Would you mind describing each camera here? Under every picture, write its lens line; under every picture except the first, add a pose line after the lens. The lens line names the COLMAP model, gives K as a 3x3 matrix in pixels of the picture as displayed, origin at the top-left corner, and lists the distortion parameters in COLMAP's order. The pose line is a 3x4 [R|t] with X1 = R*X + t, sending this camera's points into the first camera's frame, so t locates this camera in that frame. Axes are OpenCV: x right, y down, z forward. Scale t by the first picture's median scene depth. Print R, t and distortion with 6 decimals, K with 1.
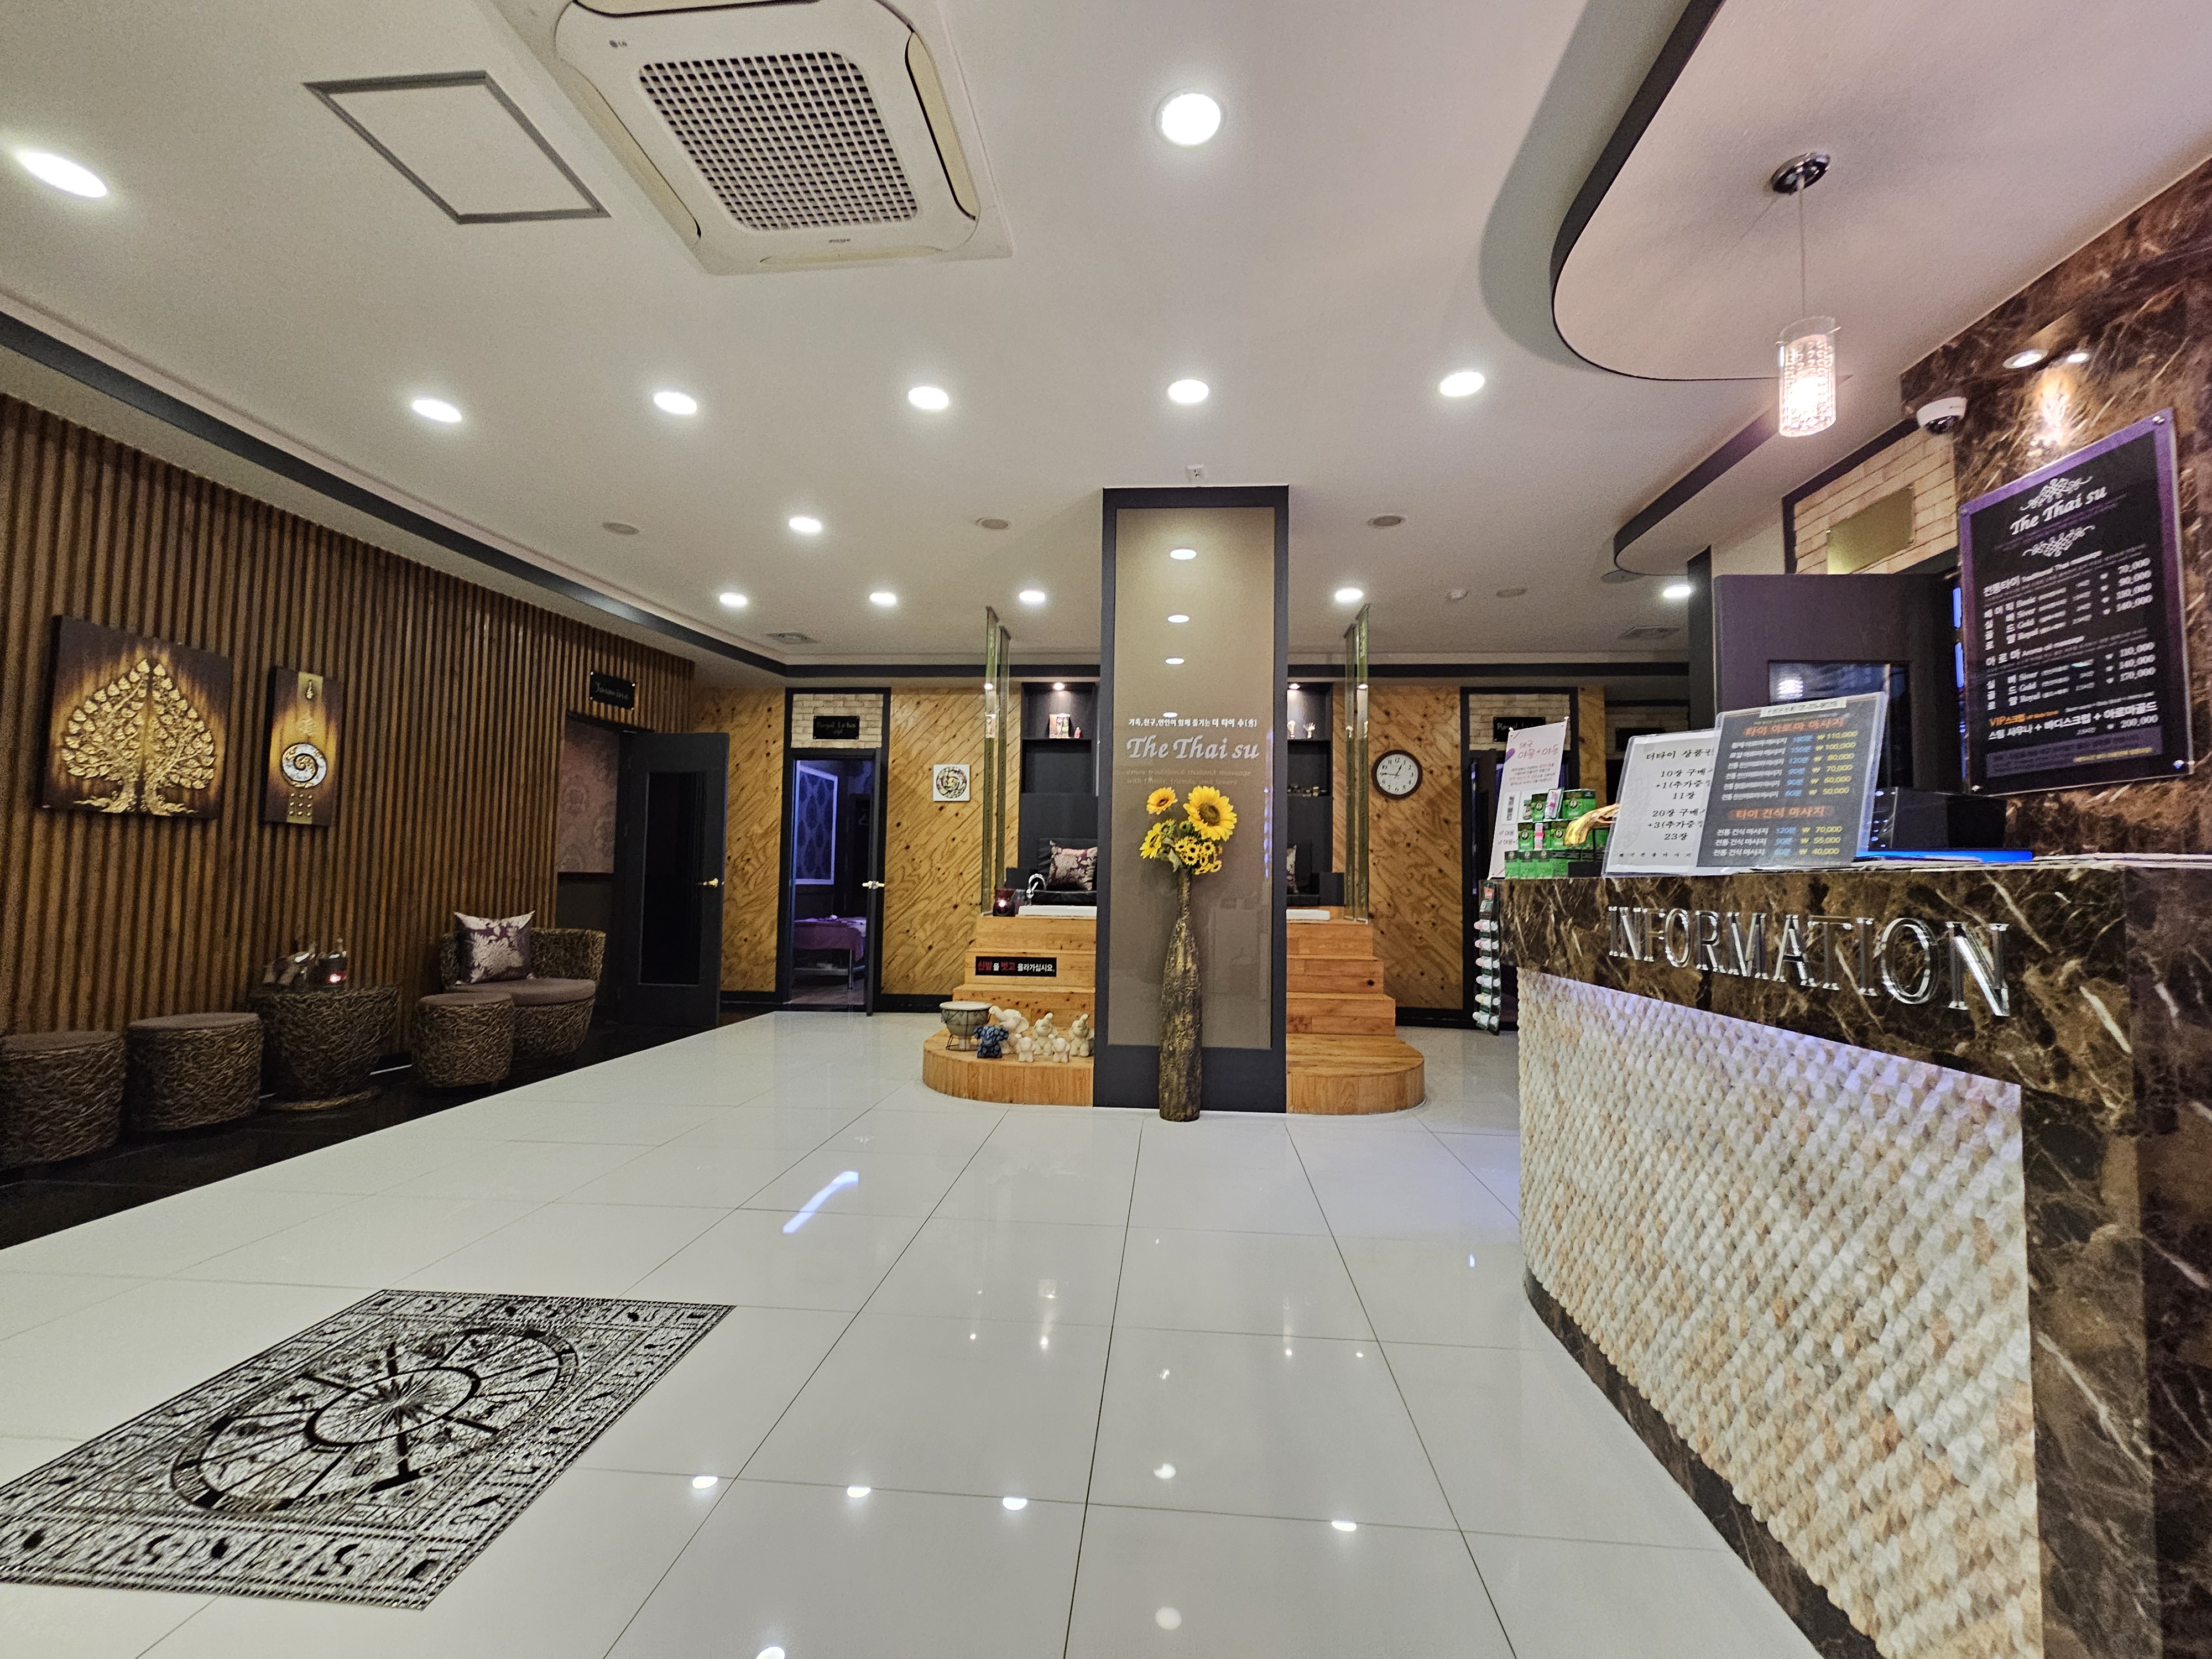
lens RADIAL K [[899.0, 0, 1114.1], [0, 899.0, 835.1], [0, 0, 1]] dist [-0.000277, -0.000071]
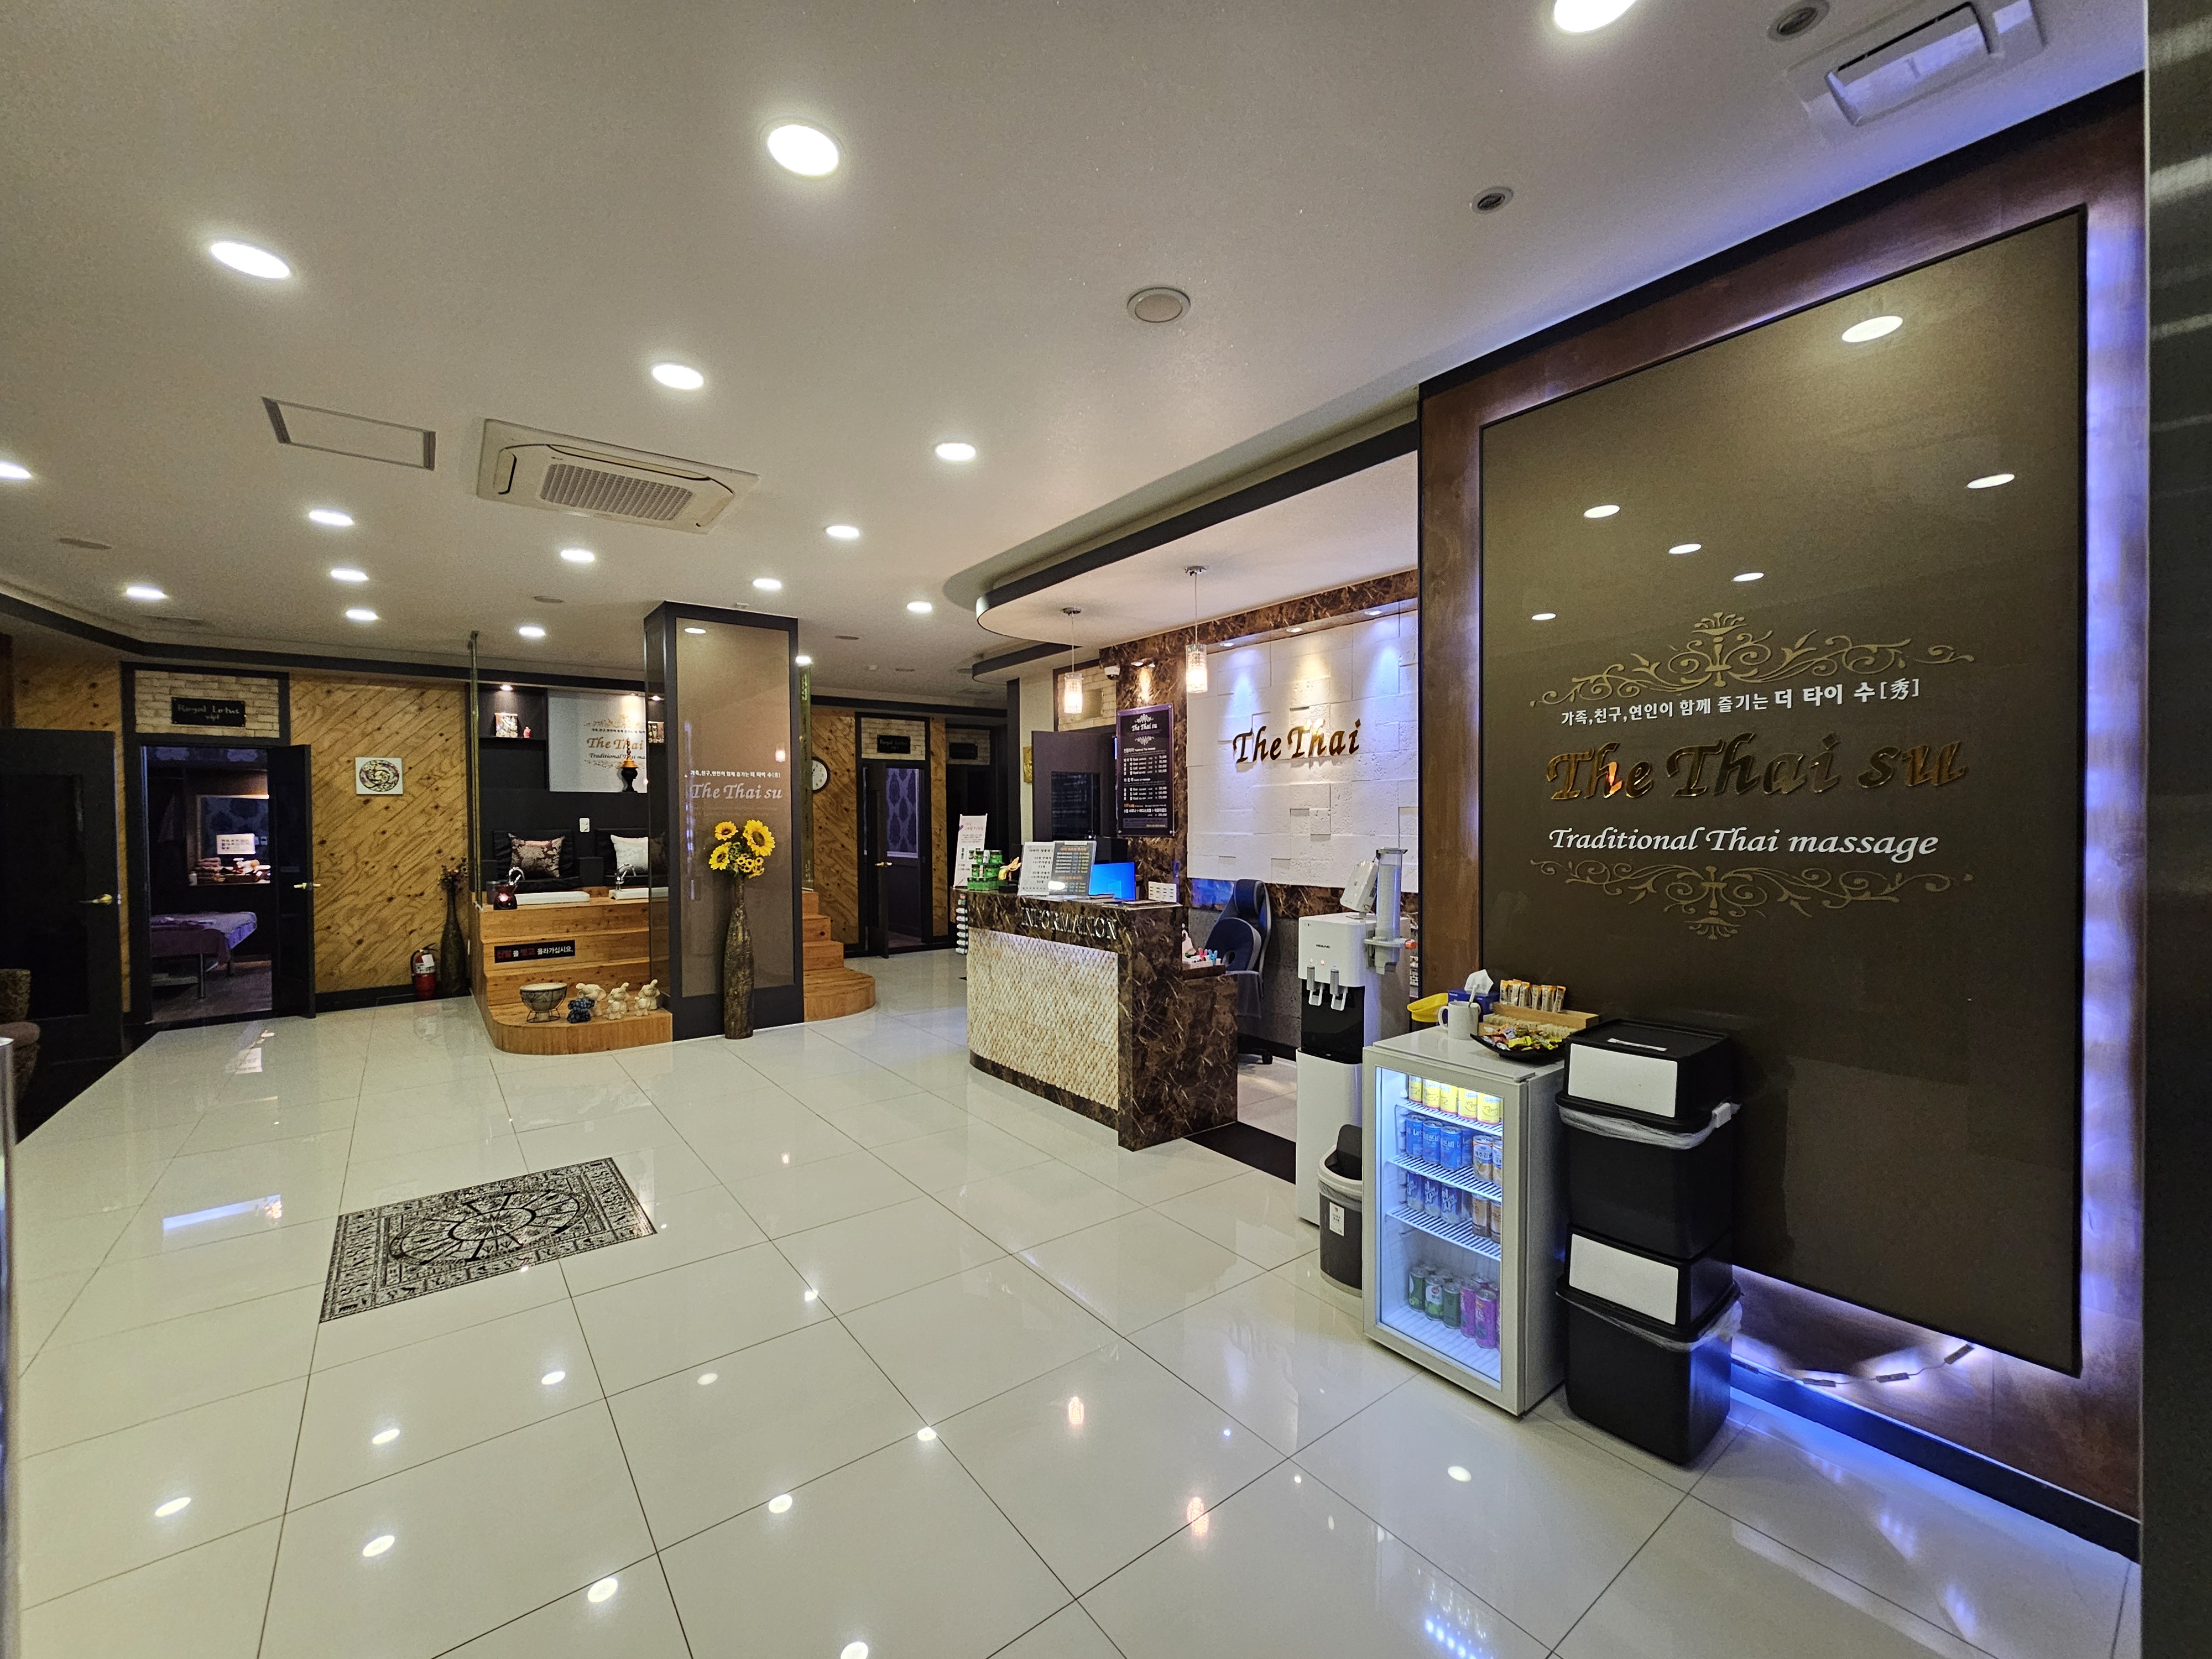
lens RADIAL K [[899.0, 0, 1101.6], [0, 899.0, 831.1], [0, 0, 1]] dist [-0.000277, -0.000071]
pose [[0.743896, -0.030286, 0.667609, -0.485730], [-0.018132, 0.997690, 0.065465, -0.148473], [-0.668049, -0.060804, 0.741628, -0.534390]]
